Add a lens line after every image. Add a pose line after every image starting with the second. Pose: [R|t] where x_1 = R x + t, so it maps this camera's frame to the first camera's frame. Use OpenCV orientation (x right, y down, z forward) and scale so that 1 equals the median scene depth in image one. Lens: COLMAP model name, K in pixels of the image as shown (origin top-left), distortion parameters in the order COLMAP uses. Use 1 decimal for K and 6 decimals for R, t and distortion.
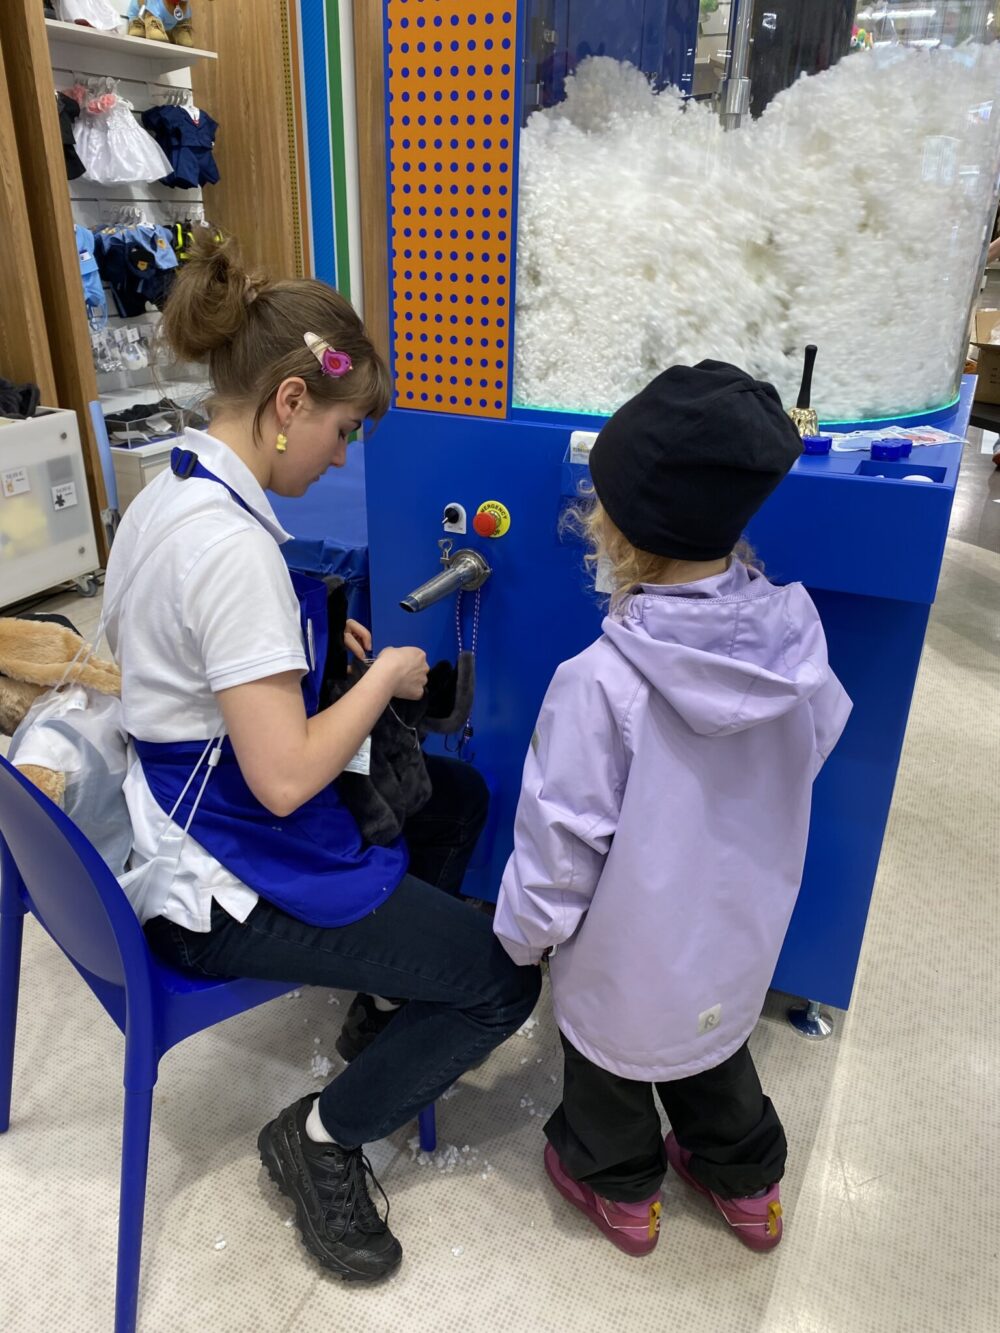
lens RADIAL K [[1017.7, 0, 492.0], [0, 1017.7, 666.3], [0, 0, 1]] dist [0.006621, -0.004034]
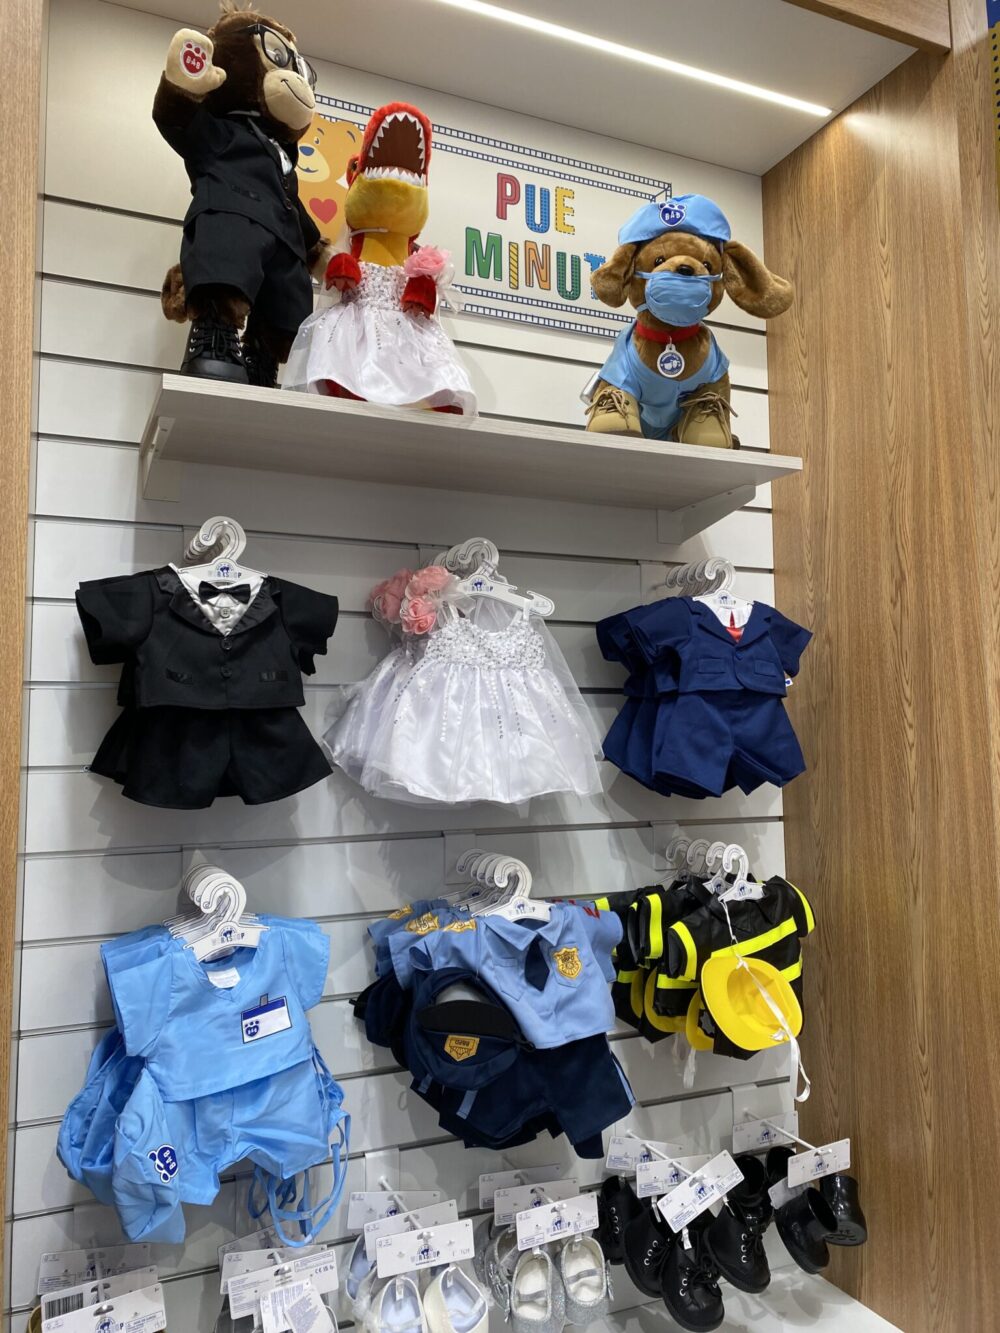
lens RADIAL K [[1017.7, 0, 497.6], [0, 1017.7, 664.5], [0, 0, 1]] dist [0.006621, -0.004034]
pose [[0.753636, -0.080343, -0.652363, -0.116982], [-0.248159, 0.884267, -0.395587, -0.354410], [0.608646, 0.460018, 0.646477, 0.710540]]
